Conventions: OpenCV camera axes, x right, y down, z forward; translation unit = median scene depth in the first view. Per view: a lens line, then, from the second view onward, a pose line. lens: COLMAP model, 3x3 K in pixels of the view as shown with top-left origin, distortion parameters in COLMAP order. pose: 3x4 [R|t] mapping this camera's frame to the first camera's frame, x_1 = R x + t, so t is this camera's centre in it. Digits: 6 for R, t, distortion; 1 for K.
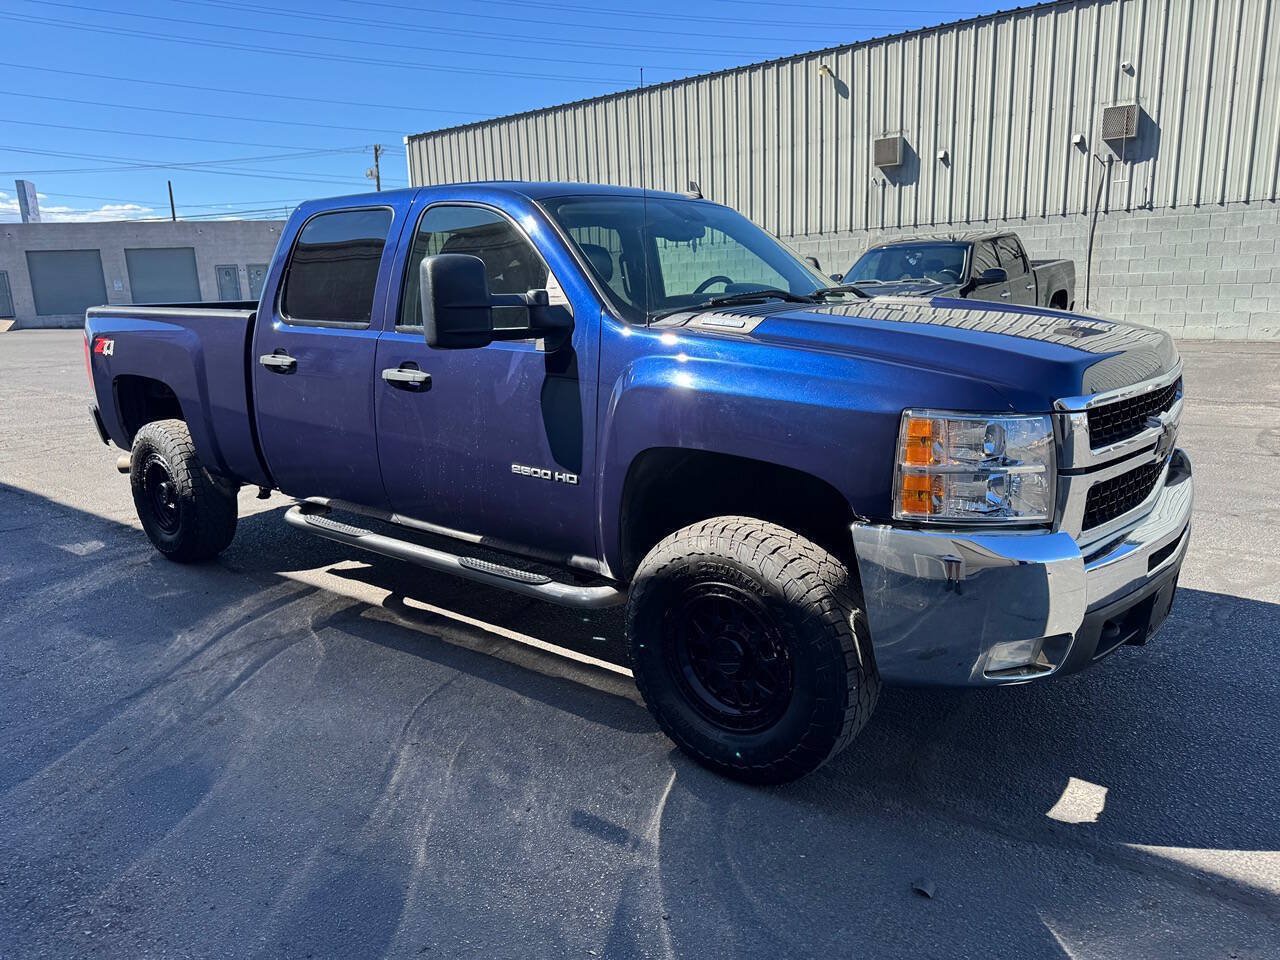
lens RADIAL K [[904.3, 0, 629.6], [0, 904.3, 487.1], [0, 0, 1]] dist [0.036389, -0.042903]
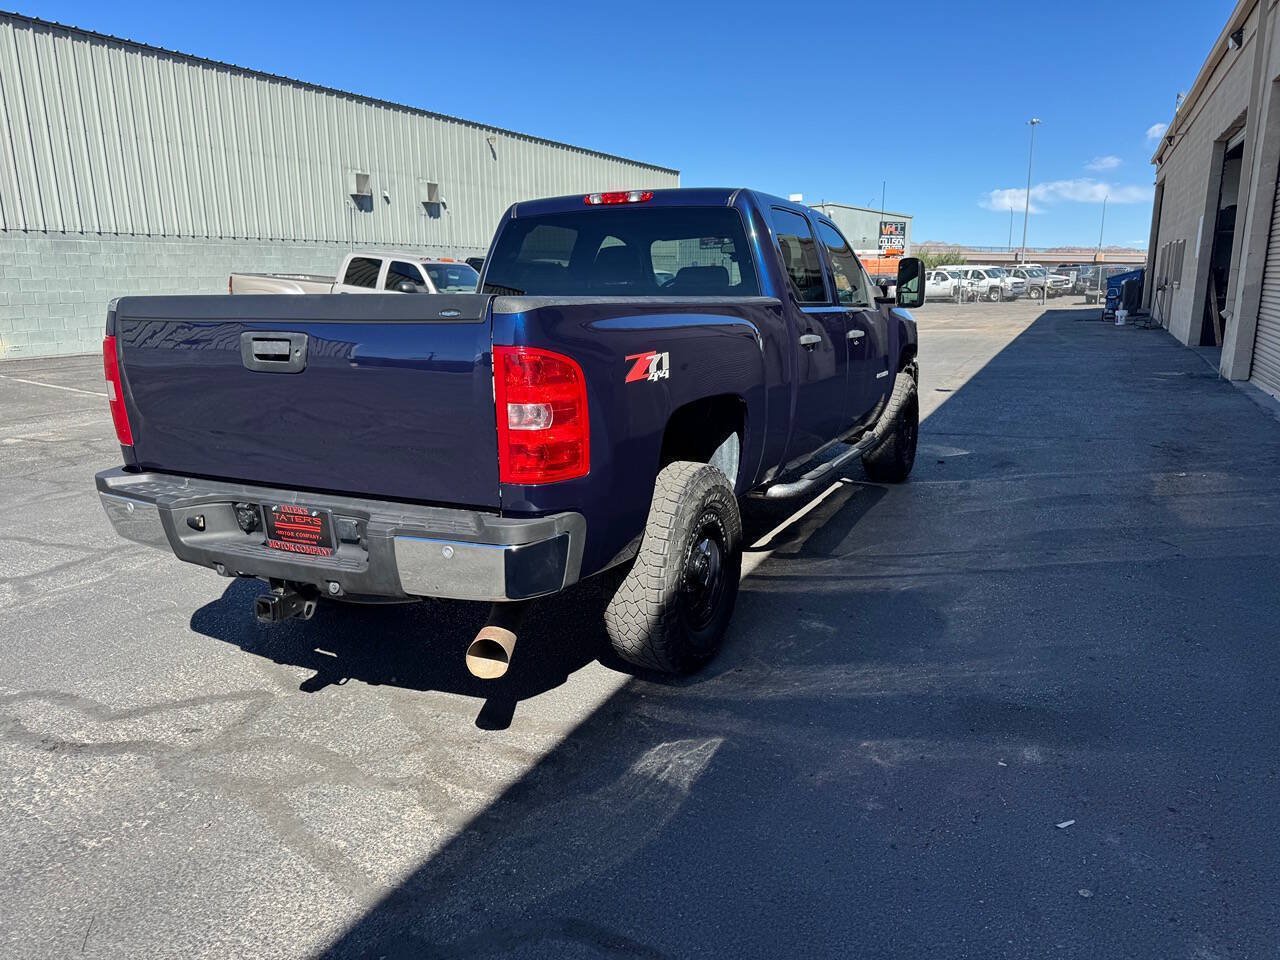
lens RADIAL K [[904.3, 0, 646.4], [0, 904.3, 486.5], [0, 0, 1]] dist [0.036389, -0.042903]
pose [[-0.229869, -0.182363, 0.955983, -1.403480], [0.231110, 0.943961, 0.235641, -0.271510], [-0.945383, 0.275104, -0.174841, 1.409731]]
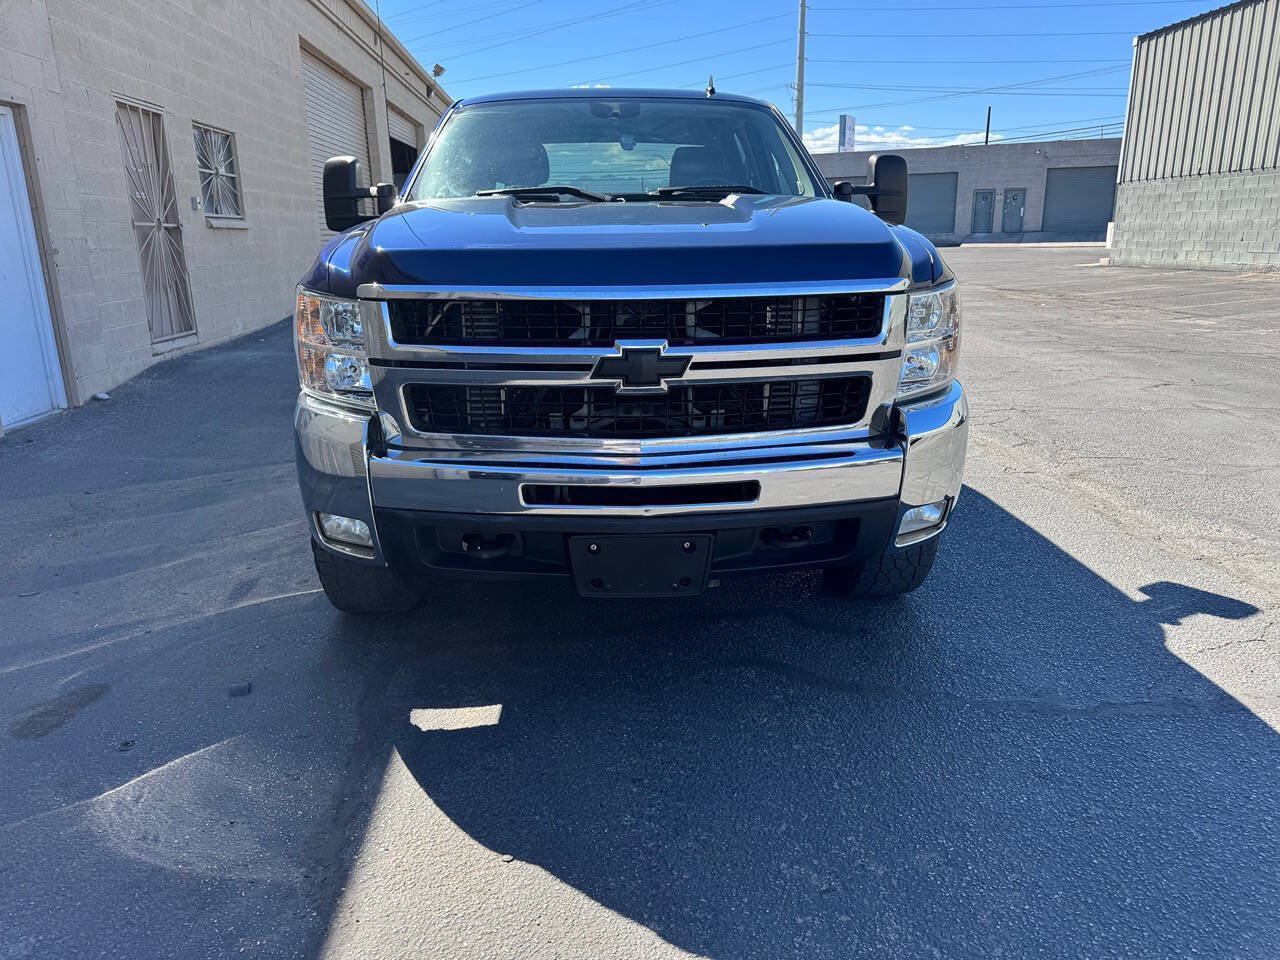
lens RADIAL K [[904.3, 0, 638.9], [0, 904.3, 478.4], [0, 0, 1]] dist [0.036389, -0.042903]
pose [[0.681676, 0.217335, -0.698630, 0.775946], [-0.170556, 0.975759, 0.137129, -0.042997], [0.711498, 0.025678, 0.702219, 0.284077]]
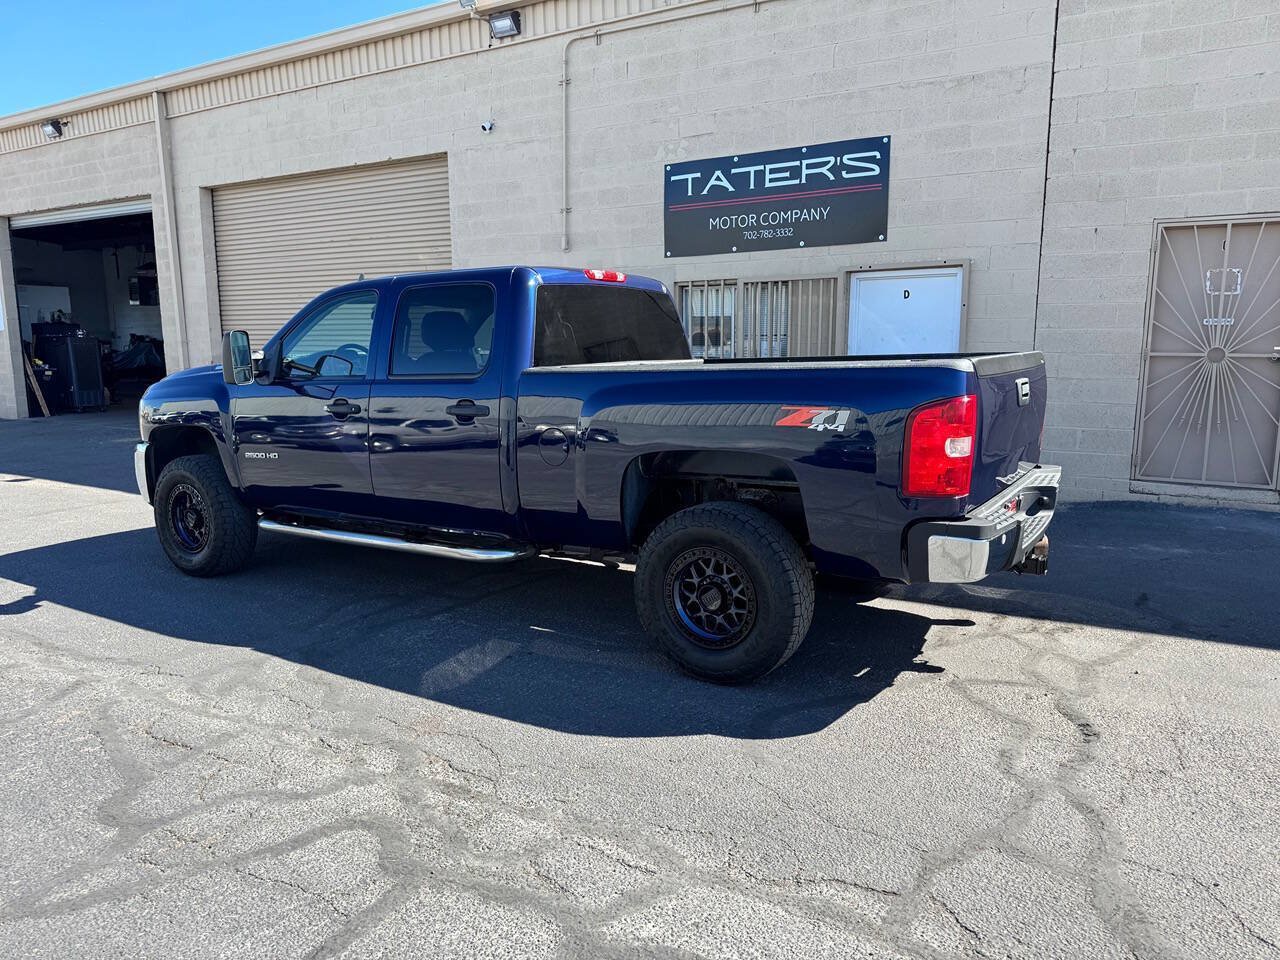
lens RADIAL K [[904.3, 0, 642.3], [0, 904.3, 494.2], [0, 0, 1]] dist [0.036389, -0.042903]
pose [[-0.990522, 0.057924, -0.124544, -0.154231], [0.006303, 0.924942, 0.380057, -0.542660], [0.137210, 0.375669, -0.916540, 2.403595]]
